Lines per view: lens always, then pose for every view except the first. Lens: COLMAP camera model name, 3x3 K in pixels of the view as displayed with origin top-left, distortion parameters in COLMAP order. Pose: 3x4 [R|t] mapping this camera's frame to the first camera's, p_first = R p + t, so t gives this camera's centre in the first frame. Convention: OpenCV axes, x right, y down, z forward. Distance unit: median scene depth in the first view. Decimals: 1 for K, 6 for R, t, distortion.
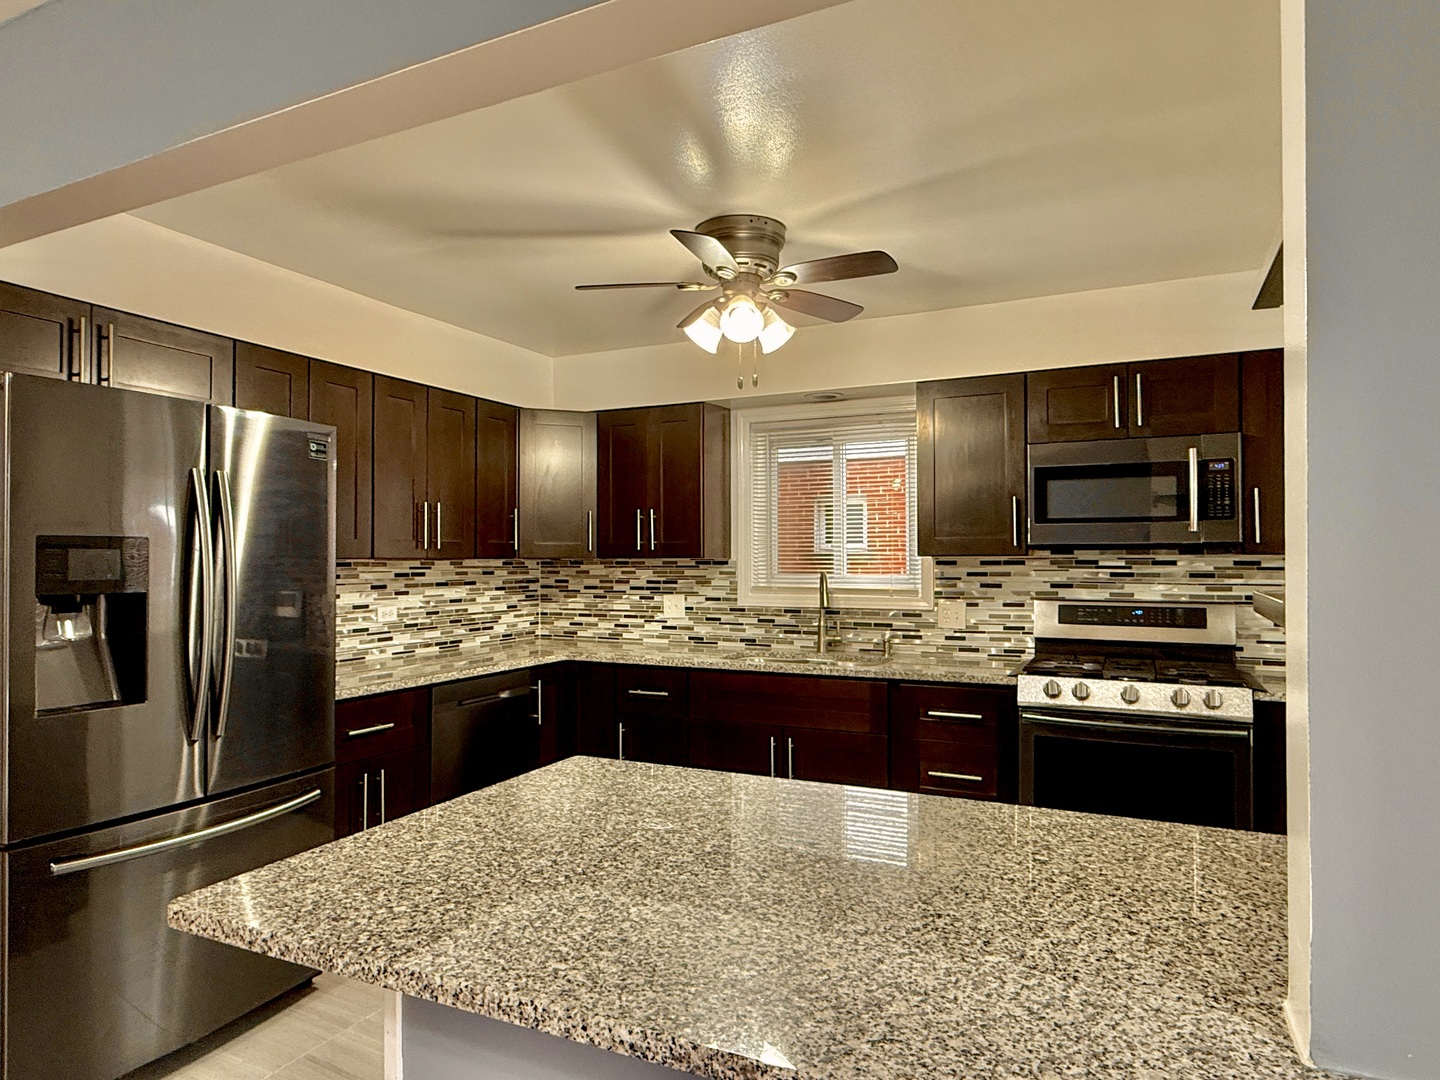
lens RADIAL K [[877.7, 0, 711.8], [0, 877.7, 542.6], [0, 0, 1]] dist [-0.001020, -0.000819]
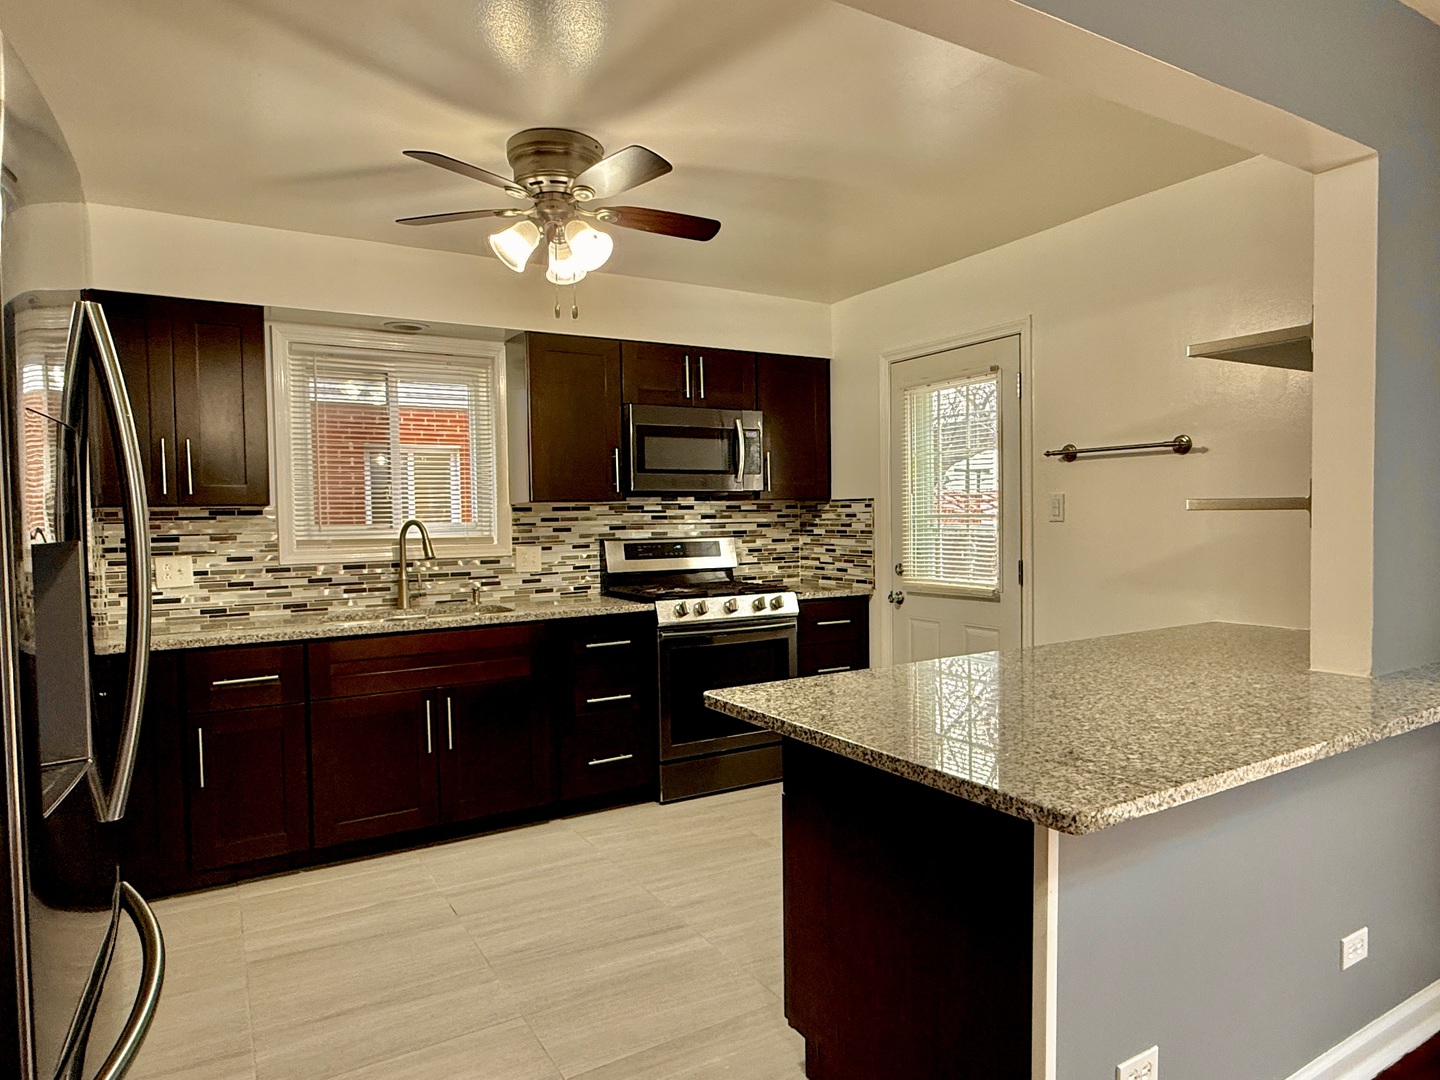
lens RADIAL K [[877.7, 0, 718.9], [0, 877.7, 544.1], [0, 0, 1]] dist [-0.001020, -0.000819]
pose [[0.551942, -0.035543, 0.833125, -0.513796], [0.001182, 0.999124, 0.041842, 0.022701], [-0.833882, -0.022110, 0.551500, 0.251481]]
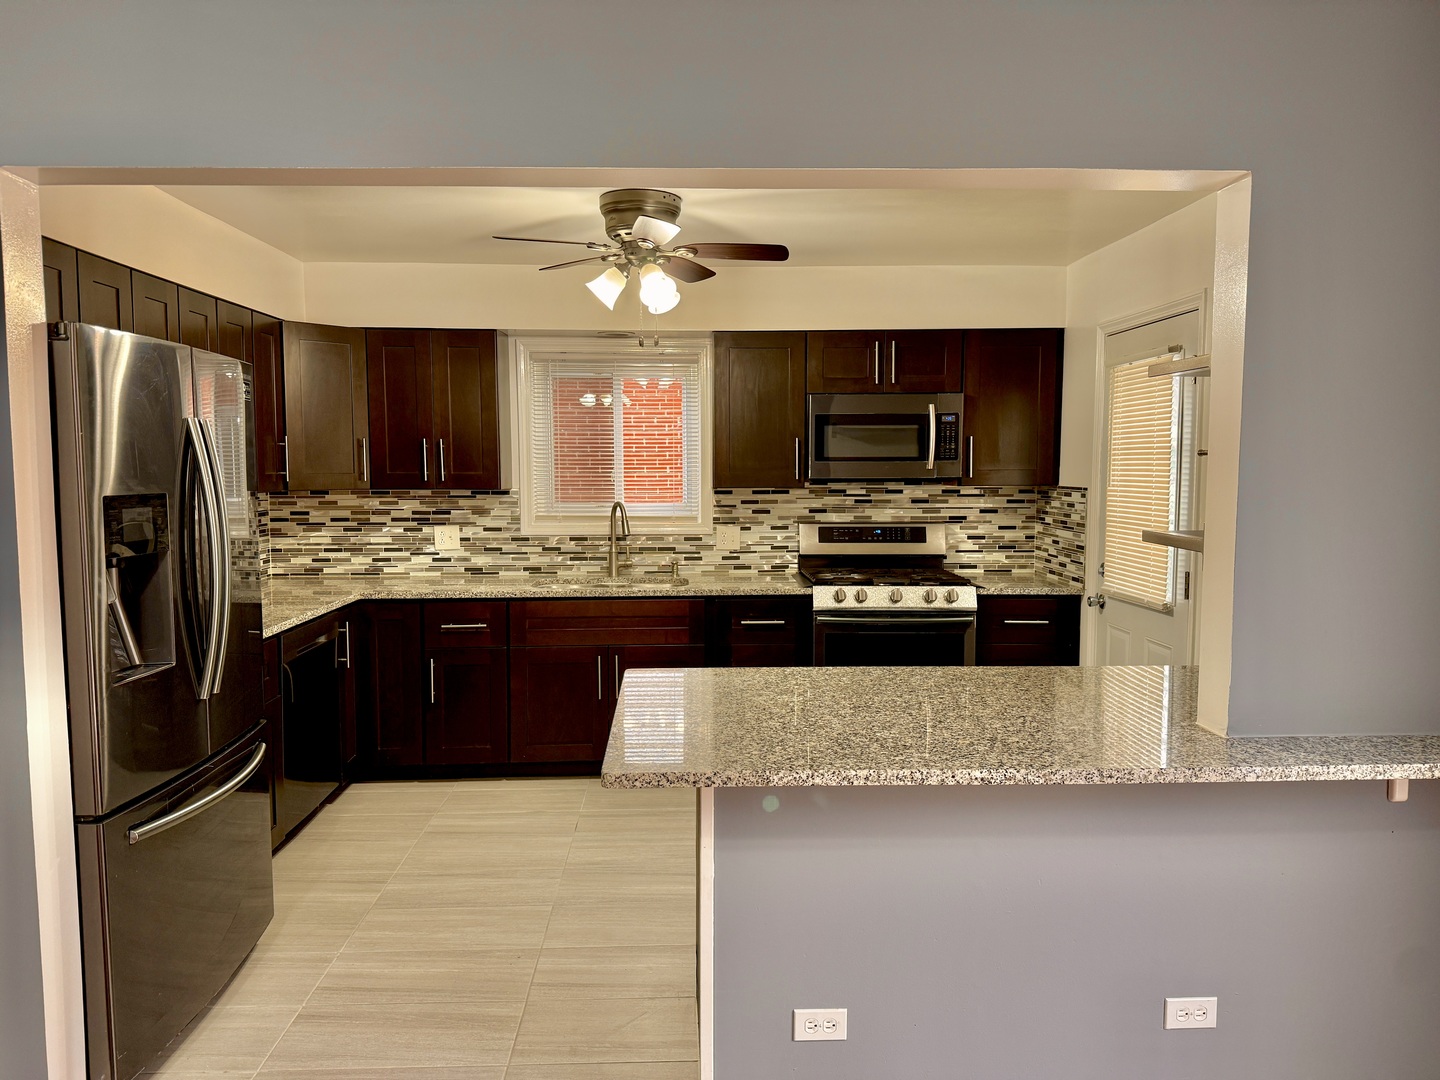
lens RADIAL K [[1003.3, 0, 712.1], [0, 1003.3, 542.2], [0, 0, 1]] dist [0.095564, -0.013556]
pose [[0.885311, -0.036044, 0.463600, -0.378903], [-0.007912, 0.995679, 0.092521, -0.035106], [-0.464931, -0.085578, 0.881201, -0.151988]]
